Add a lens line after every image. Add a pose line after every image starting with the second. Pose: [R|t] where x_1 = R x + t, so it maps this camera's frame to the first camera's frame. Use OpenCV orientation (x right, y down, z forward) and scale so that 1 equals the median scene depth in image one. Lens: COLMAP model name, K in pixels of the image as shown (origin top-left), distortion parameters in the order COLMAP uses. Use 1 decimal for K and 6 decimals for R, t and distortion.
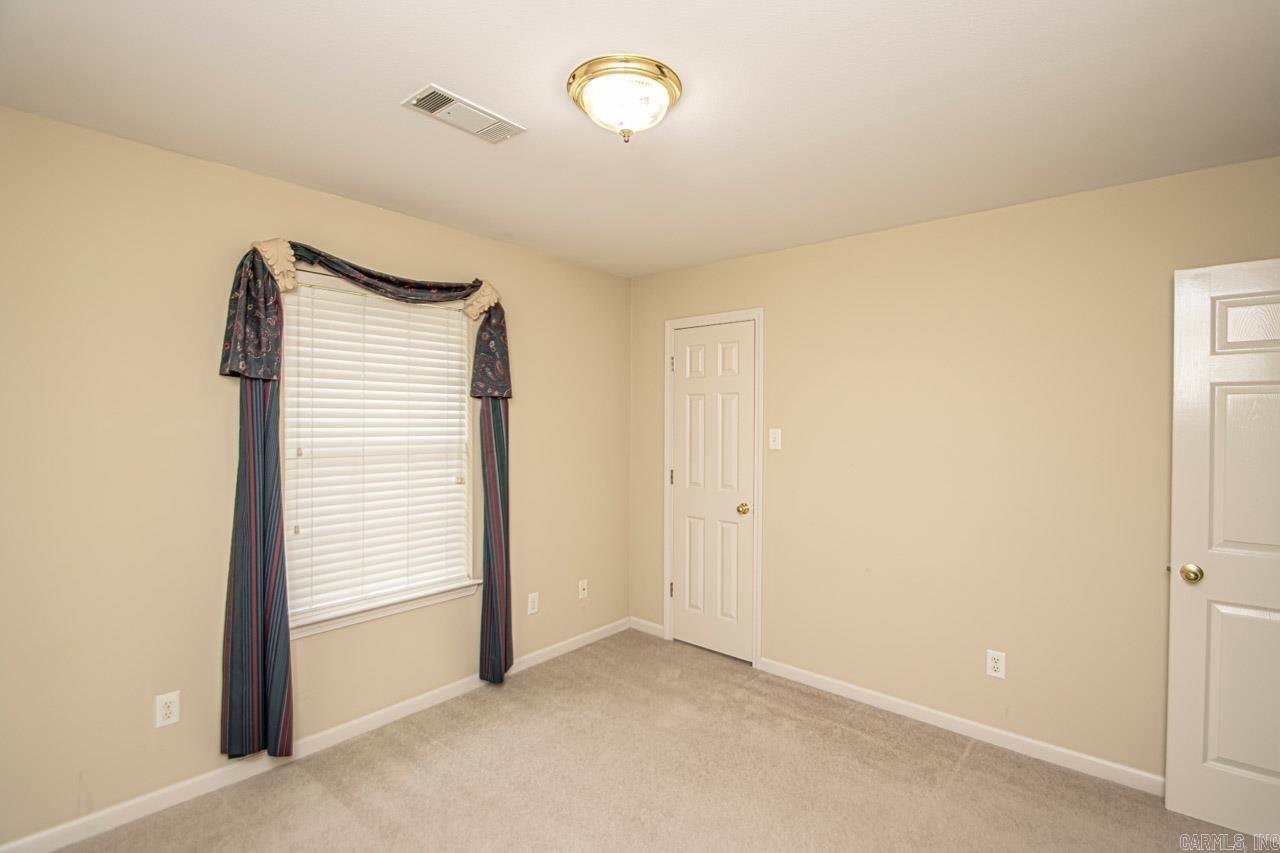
lens RADIAL K [[602.4, 0, 624.6], [0, 602.4, 432.9], [0, 0, 1]] dist [0.021090, -0.022190]
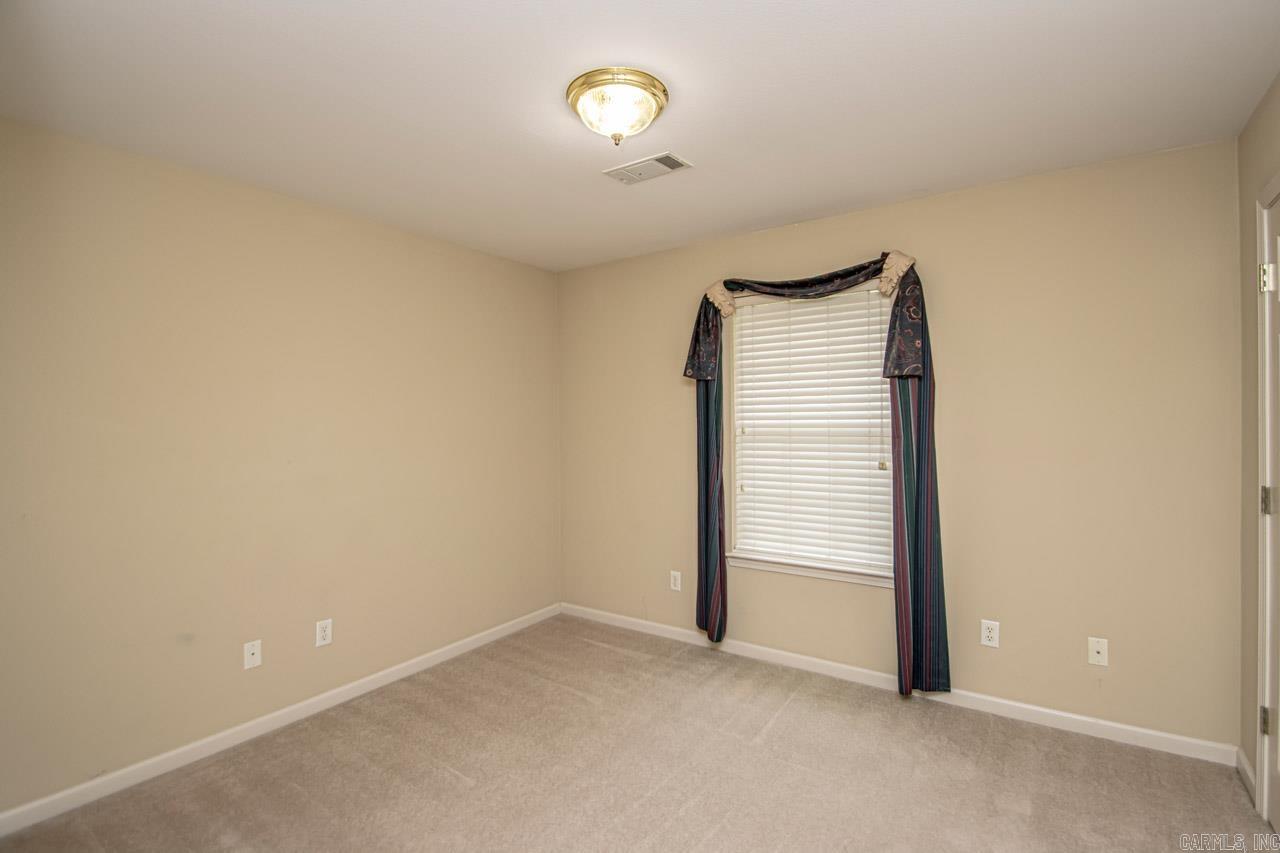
lens RADIAL K [[589.3, 0, 643.1], [0, 589.3, 430.5], [0, 0, 1]] dist [0.033907, -0.018811]
pose [[0.131677, 0.009960, -0.991243, 0.652538], [-0.009069, 0.999920, 0.008842, 0.018800], [0.991251, 0.007826, 0.131757, 0.529220]]
